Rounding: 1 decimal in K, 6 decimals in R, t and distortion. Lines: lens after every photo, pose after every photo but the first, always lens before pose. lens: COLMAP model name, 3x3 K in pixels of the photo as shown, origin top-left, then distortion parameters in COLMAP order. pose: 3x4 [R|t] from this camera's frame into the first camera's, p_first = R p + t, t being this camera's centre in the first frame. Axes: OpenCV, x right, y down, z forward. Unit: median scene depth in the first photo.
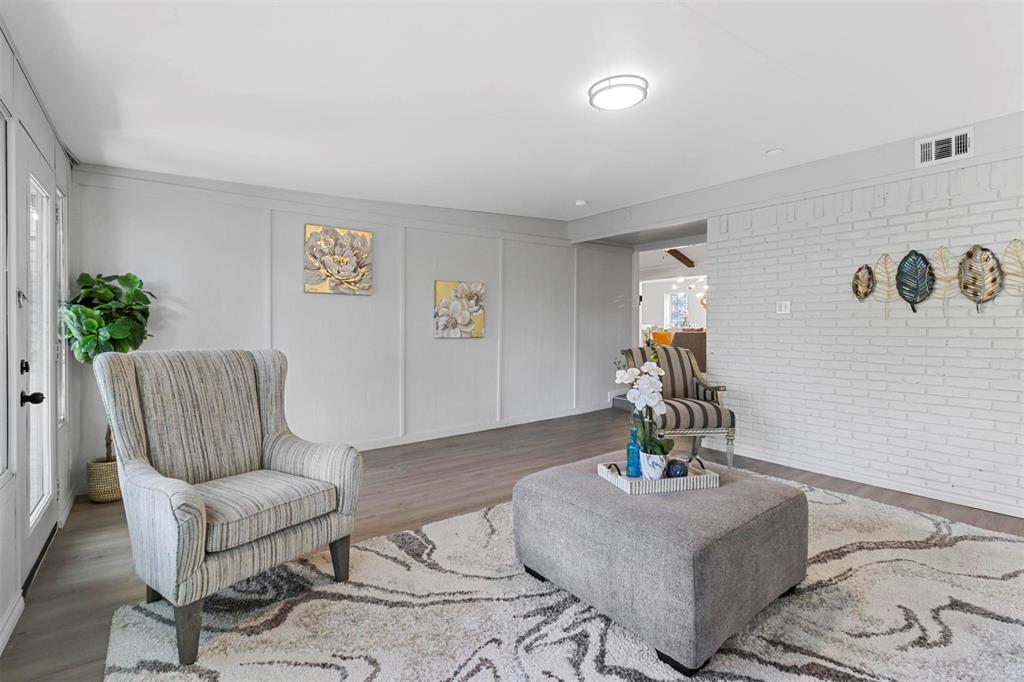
lens RADIAL K [[476.1, 0, 512.5], [0, 476.1, 333.7], [0, 0, 1]] dist [0.005085, 0.000224]
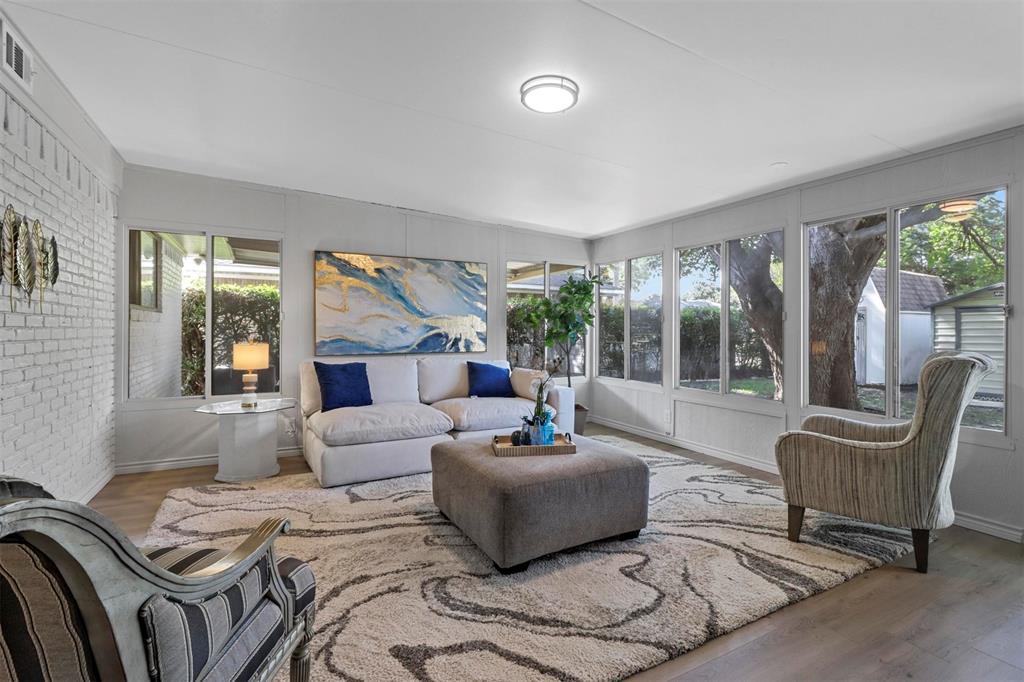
lens RADIAL K [[476.1, 0, 508.7], [0, 476.1, 332.8], [0, 0, 1]] dist [0.005085, 0.000224]
pose [[-0.987513, -0.005655, 0.157435, 0.155710], [-0.002102, 0.999739, 0.022727, -0.030410], [-0.157523, 0.022112, -0.987268, 2.137541]]
